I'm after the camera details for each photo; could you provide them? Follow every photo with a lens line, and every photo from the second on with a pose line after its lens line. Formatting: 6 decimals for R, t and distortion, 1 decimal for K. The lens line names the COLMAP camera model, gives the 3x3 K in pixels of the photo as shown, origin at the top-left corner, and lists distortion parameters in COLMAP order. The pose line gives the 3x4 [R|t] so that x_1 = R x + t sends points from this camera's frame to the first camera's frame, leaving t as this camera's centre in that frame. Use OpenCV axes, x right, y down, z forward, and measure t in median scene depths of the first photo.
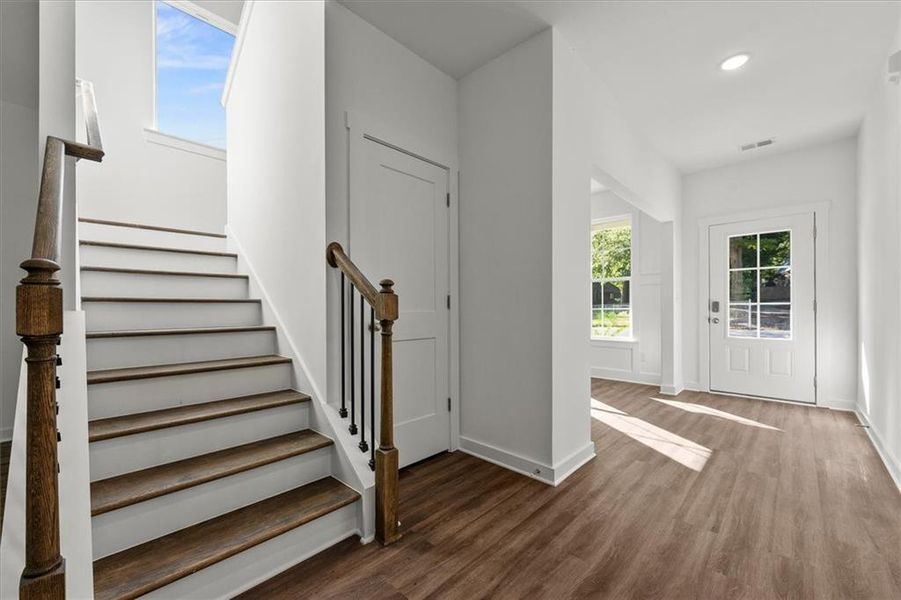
lens RADIAL K [[362.4, 0, 445.7], [0, 362.4, 308.7], [0, 0, 1]] dist [-0.000006, -0.001559]
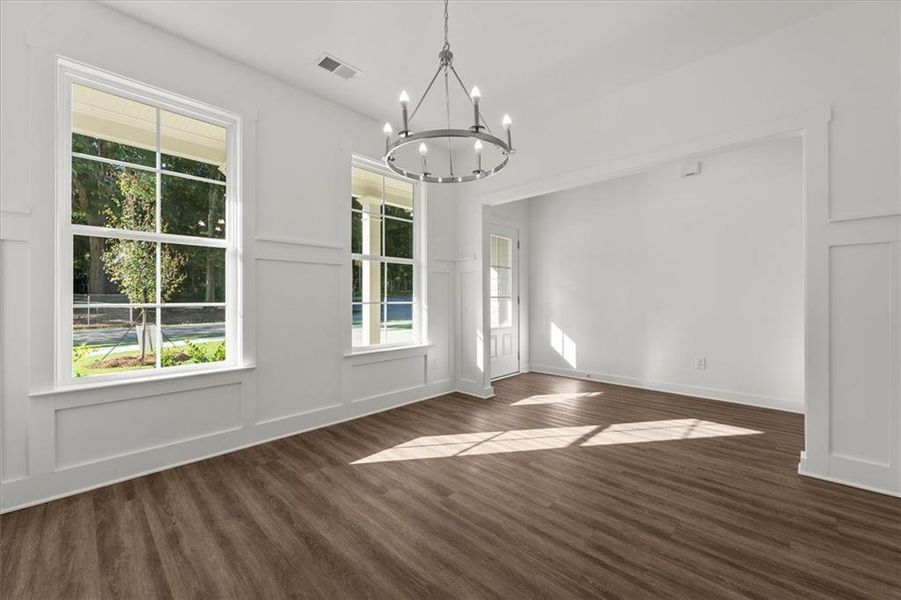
lens RADIAL K [[362.4, 0, 452.1], [0, 362.4, 295.7], [0, 0, 1]] dist [-0.000006, -0.001559]
pose [[-0.014243, 0.017841, 0.999739, -0.279107], [0.004291, 0.999833, -0.017781, 0.001208], [-0.999889, 0.004037, -0.014317, 1.099048]]
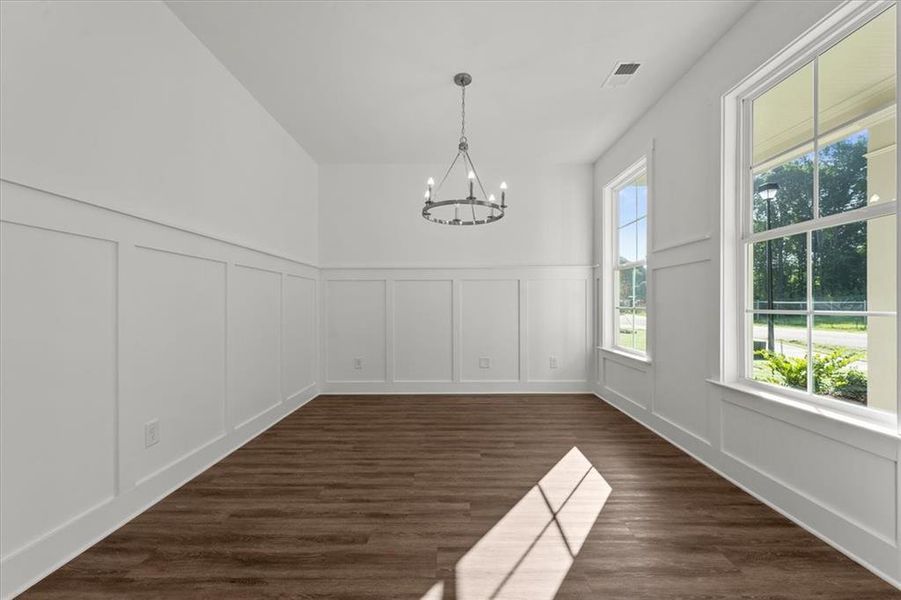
lens RADIAL K [[362.4, 0, 452.2], [0, 362.4, 303.1], [0, 0, 1]] dist [-0.000006, -0.001559]
pose [[0.695389, 0.004471, -0.718620, 0.549334], [-0.005381, 0.999985, 0.001014, -0.007459], [0.718613, 0.003162, 0.695403, 0.660038]]
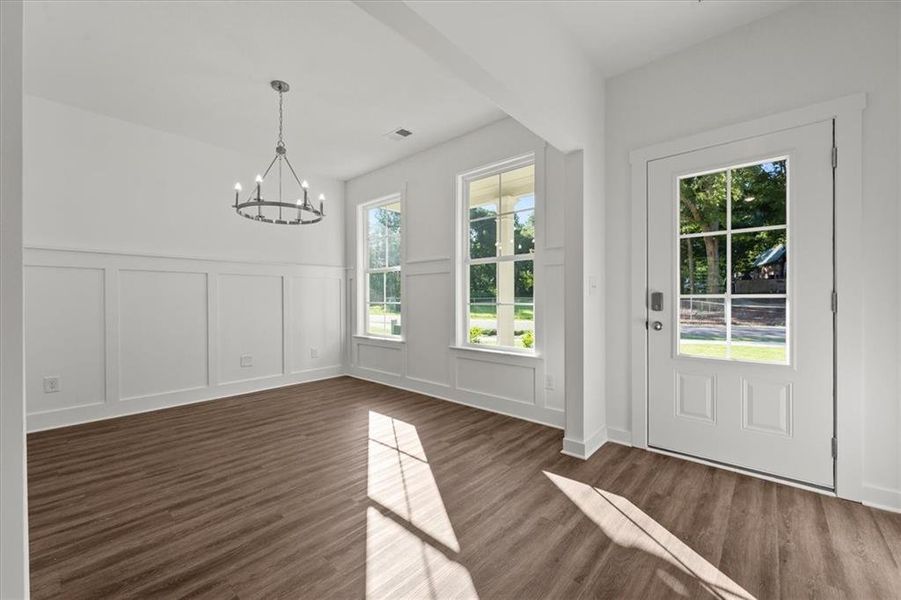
lens RADIAL K [[362.4, 0, 448.1], [0, 362.4, 298.9], [0, 0, 1]] dist [-0.000006, -0.001559]
pose [[0.999121, 0.004661, 0.041663, 0.391255], [-0.004492, 0.999981, -0.004136, -0.005977], [-0.041682, 0.003945, 0.999123, 0.441942]]
